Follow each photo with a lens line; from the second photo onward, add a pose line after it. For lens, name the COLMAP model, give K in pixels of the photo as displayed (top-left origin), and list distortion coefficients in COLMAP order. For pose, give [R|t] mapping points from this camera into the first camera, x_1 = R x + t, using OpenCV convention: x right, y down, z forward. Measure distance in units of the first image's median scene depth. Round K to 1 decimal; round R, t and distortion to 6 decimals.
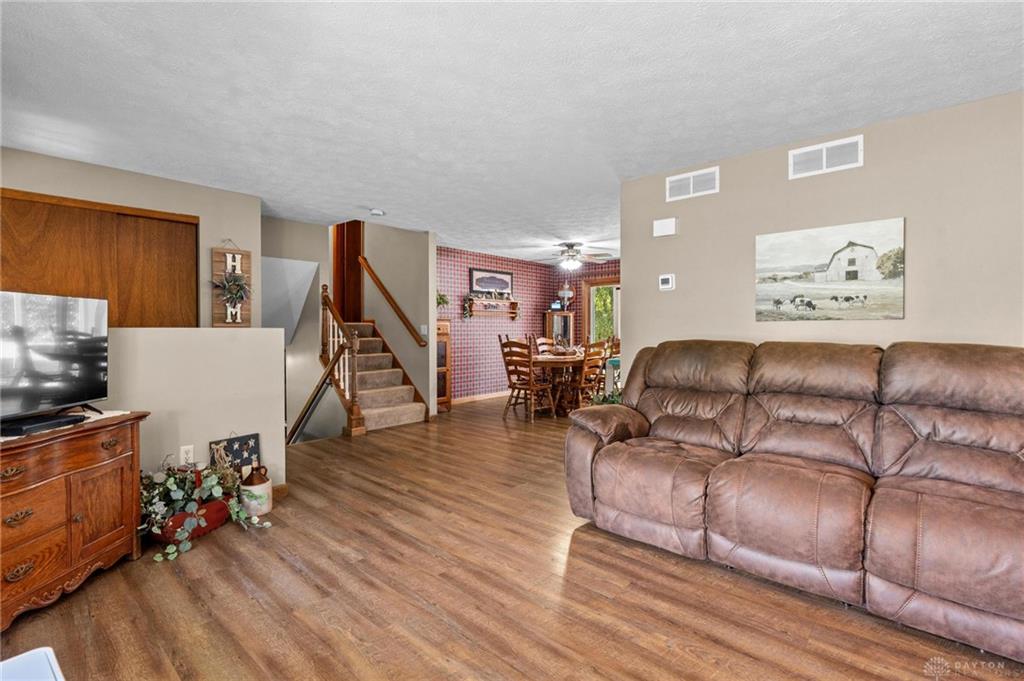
lens RADIAL K [[466.1, 0, 498.8], [0, 466.1, 336.9], [0, 0, 1]] dist [-0.011574, 0.003813]
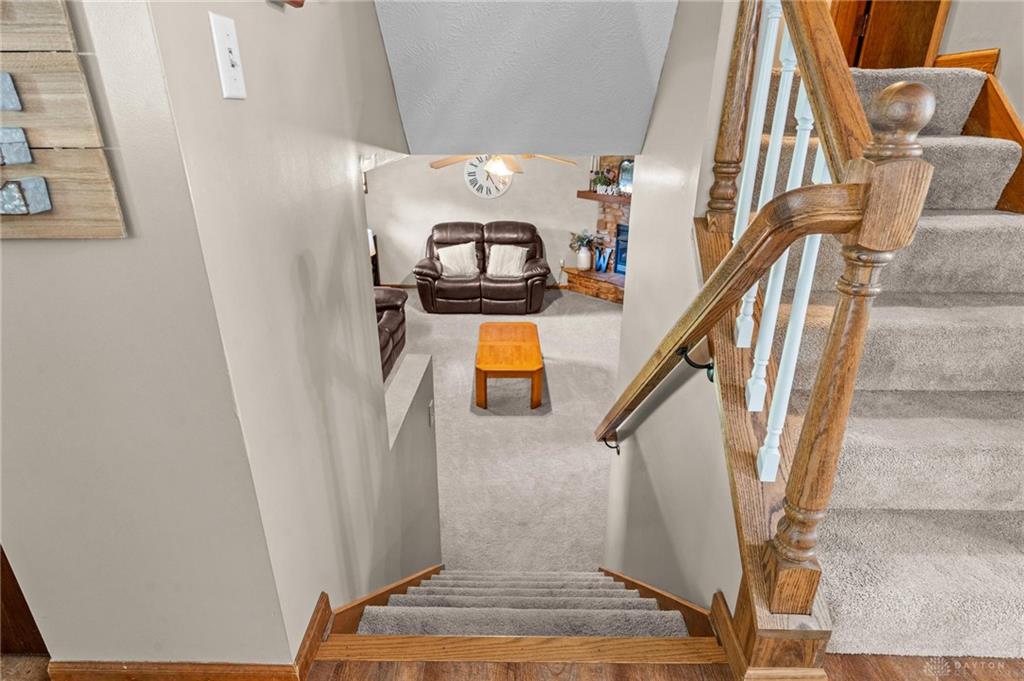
lens RADIAL K [[564.2, 0, 515.6], [0, 564.2, 345.4], [0, 0, 1]] dist [-0.004697, -0.001585]
pose [[0.674661, 0.292656, -0.677632, -0.254741], [-0.017224, 0.924034, 0.381923, -0.006463], [0.737926, -0.245997, 0.628451, 0.793451]]
